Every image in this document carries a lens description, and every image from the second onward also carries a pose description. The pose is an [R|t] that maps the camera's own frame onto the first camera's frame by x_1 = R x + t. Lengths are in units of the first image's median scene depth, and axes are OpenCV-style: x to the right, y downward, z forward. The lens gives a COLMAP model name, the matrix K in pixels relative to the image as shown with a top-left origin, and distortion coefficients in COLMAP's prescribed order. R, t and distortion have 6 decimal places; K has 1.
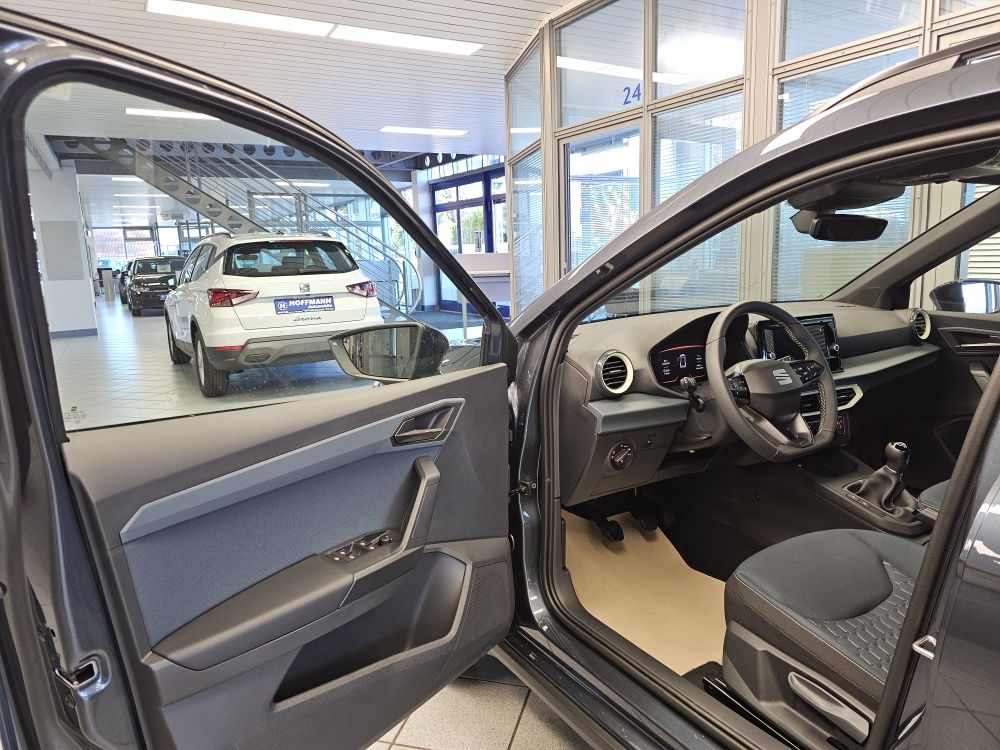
lens RADIAL K [[673.1, 0, 496.2], [0, 673.1, 372.3], [0, 0, 1]] dist [0.051751, -0.066983]
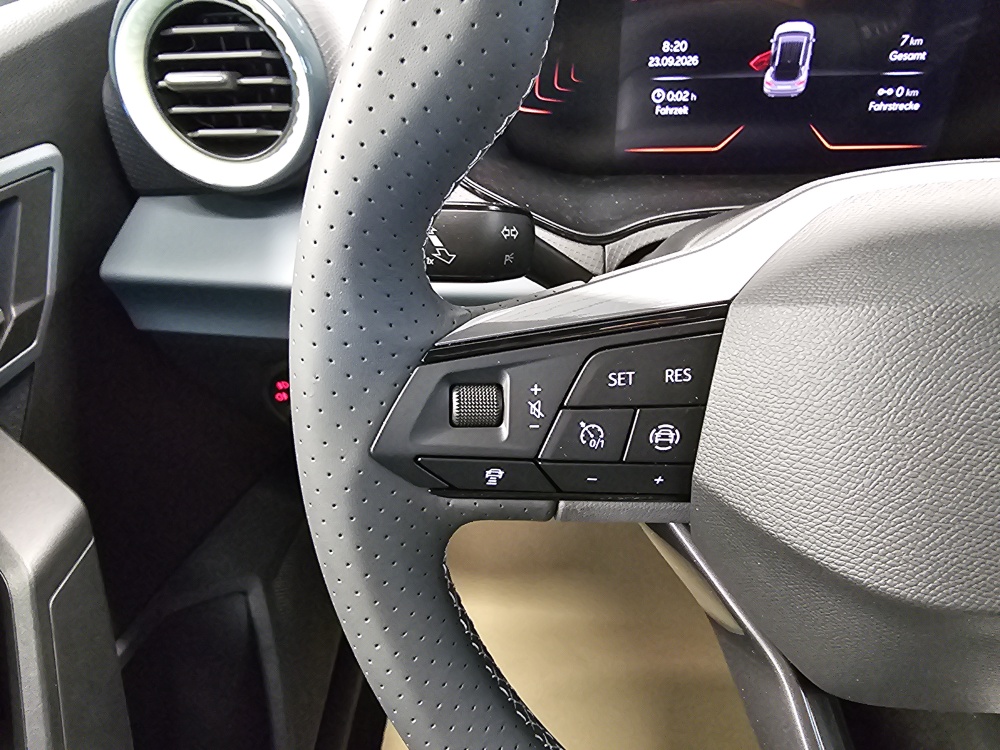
lens RADIAL K [[684.4, 0, 492.2], [0, 684.4, 363.1], [0, 0, 1]] dist [-0.000105, -0.000031]
pose [[0.806204, 0.365490, -0.465245, 0.141343], [-0.083393, 0.848717, 0.522231, -0.016616], [0.585731, -0.382226, 0.714718, 0.322753]]
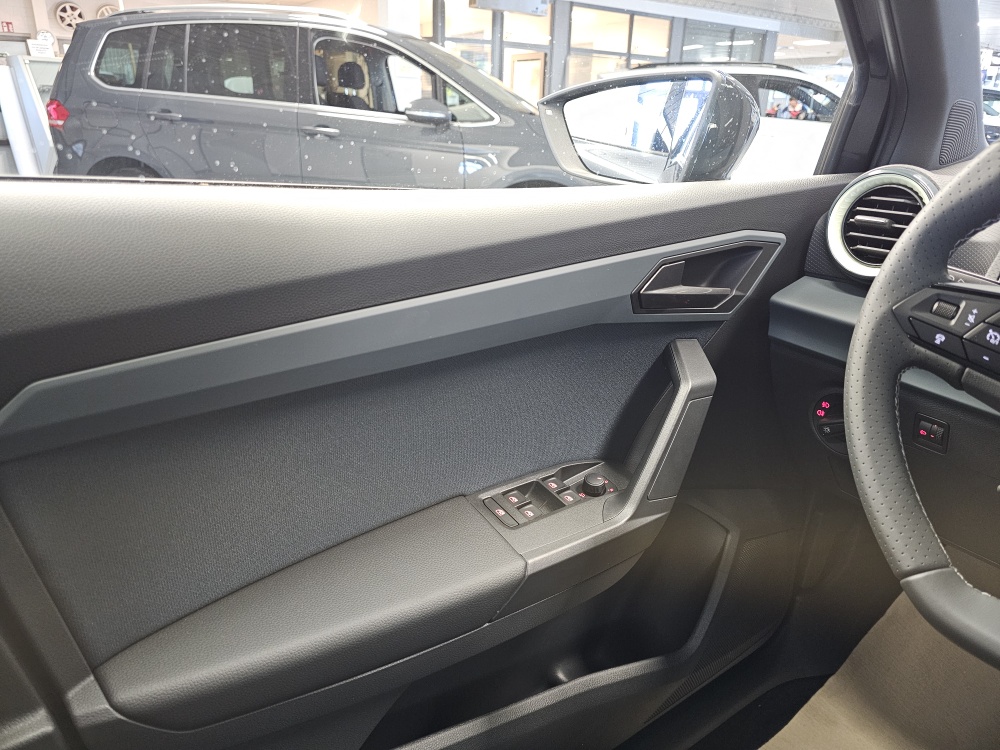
lens RADIAL K [[673.1, 0, 496.2], [0, 673.1, 372.3], [0, 0, 1]] dist [0.051751, -0.066983]
pose [[0.069531, 0.383952, -0.920732, 0.214333], [-0.202823, 0.909129, 0.363796, -0.007822], [0.976744, 0.161451, 0.141087, 0.272606]]
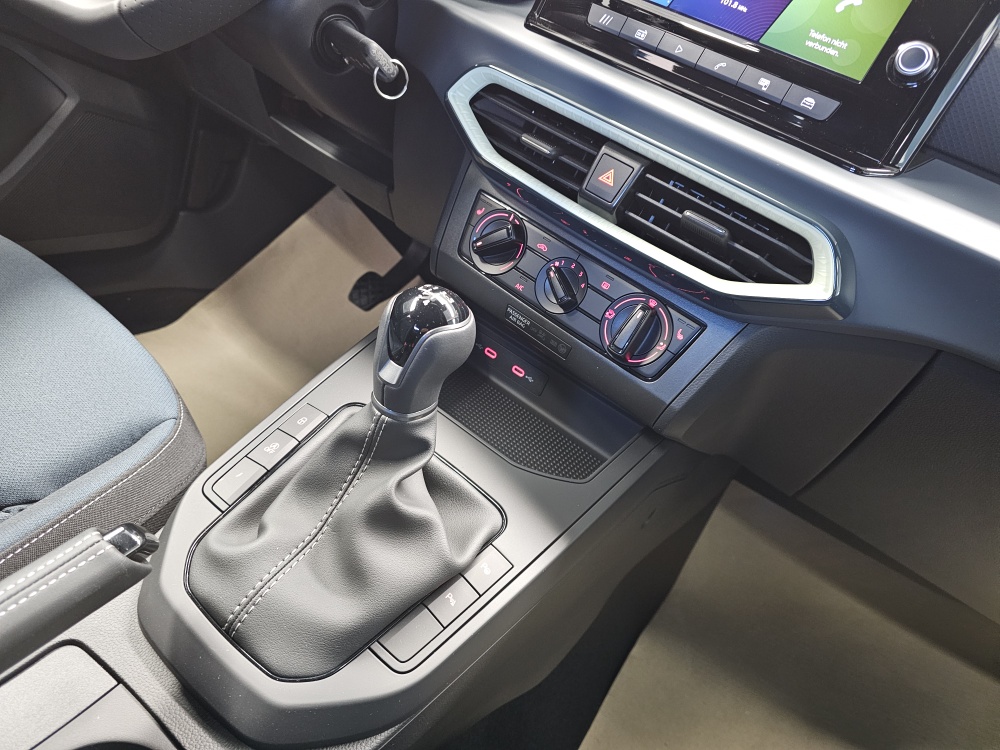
lens RADIAL K [[691.4, 0, 493.0], [0, 691.4, 352.8], [0, 0, 1]] dist [0.068467, -0.080491]
pose [[0.370729, 0.584104, -0.722068, 0.301699], [-0.491760, 0.782995, 0.380907, 0.007484], [0.787865, 0.213871, 0.577519, 0.366625]]
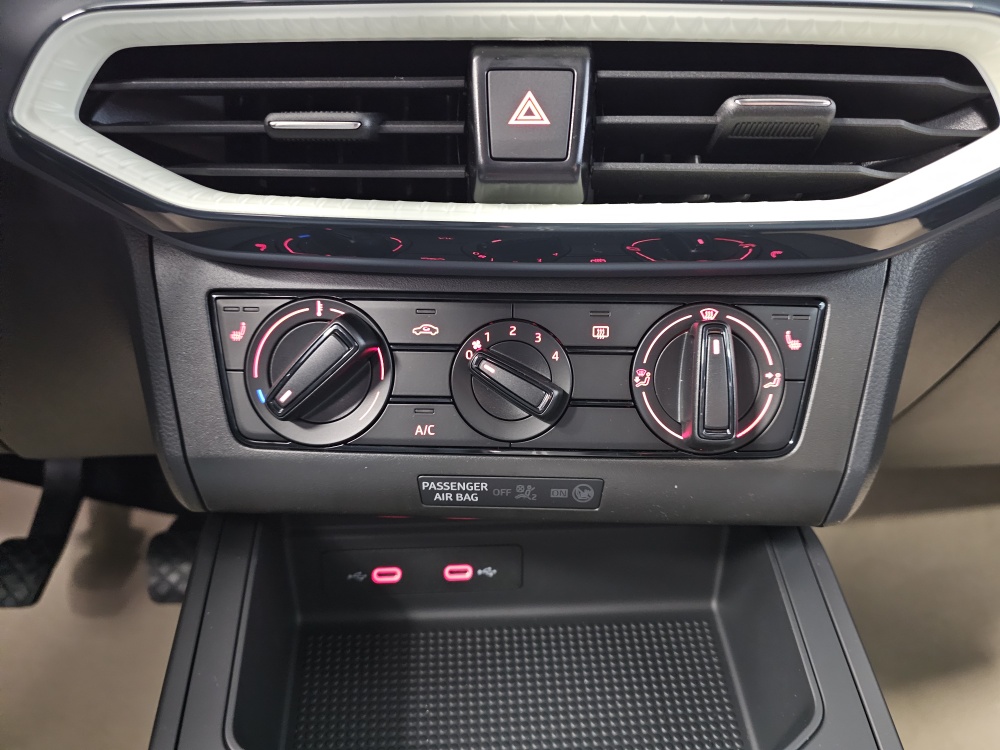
lens RADIAL K [[668.4, 0, 507.8], [0, 668.4, 348.8], [0, 0, 1]] dist [0.044173, -0.074573]
pose [[0.887759, 0.171420, -0.427200, 0.232830], [-0.120600, 0.982270, 0.143532, 0.028759], [0.444230, -0.075902, 0.892692, 0.395606]]
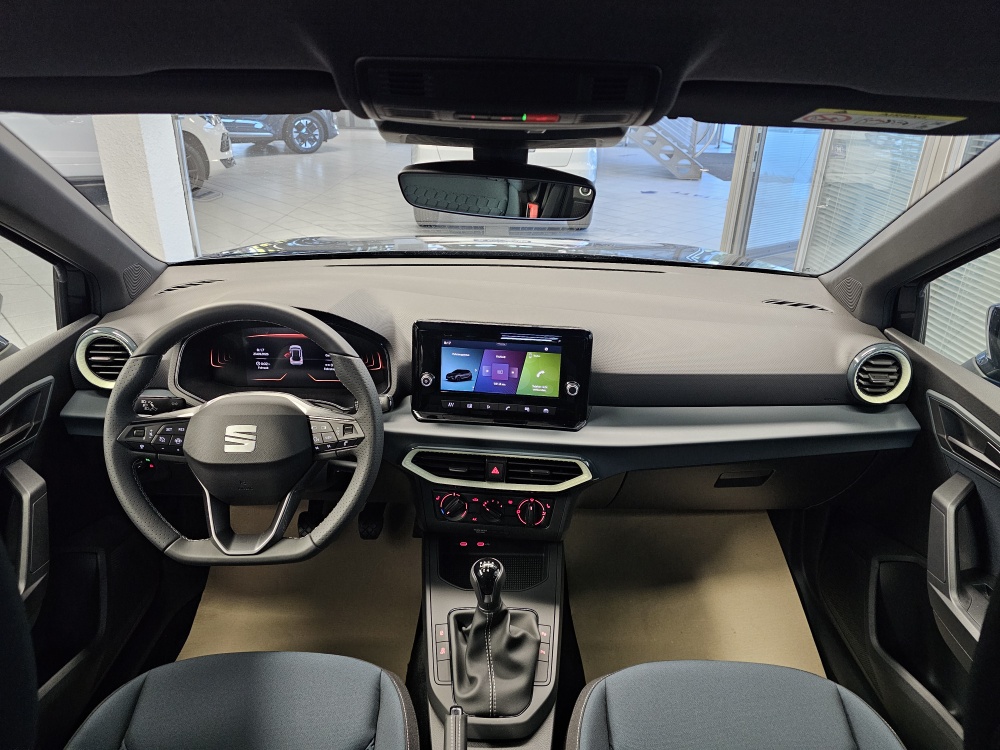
lens RADIAL K [[662.0, 0, 496.7], [0, 662.0, 368.7], [0, 0, 1]] dist [0.061672, -0.069580]
pose [[0.855290, 0.259718, -0.448358, 0.318868], [-0.142785, 0.949942, 0.277891, -0.092518], [0.498087, -0.173659, 0.849560, 0.223836]]
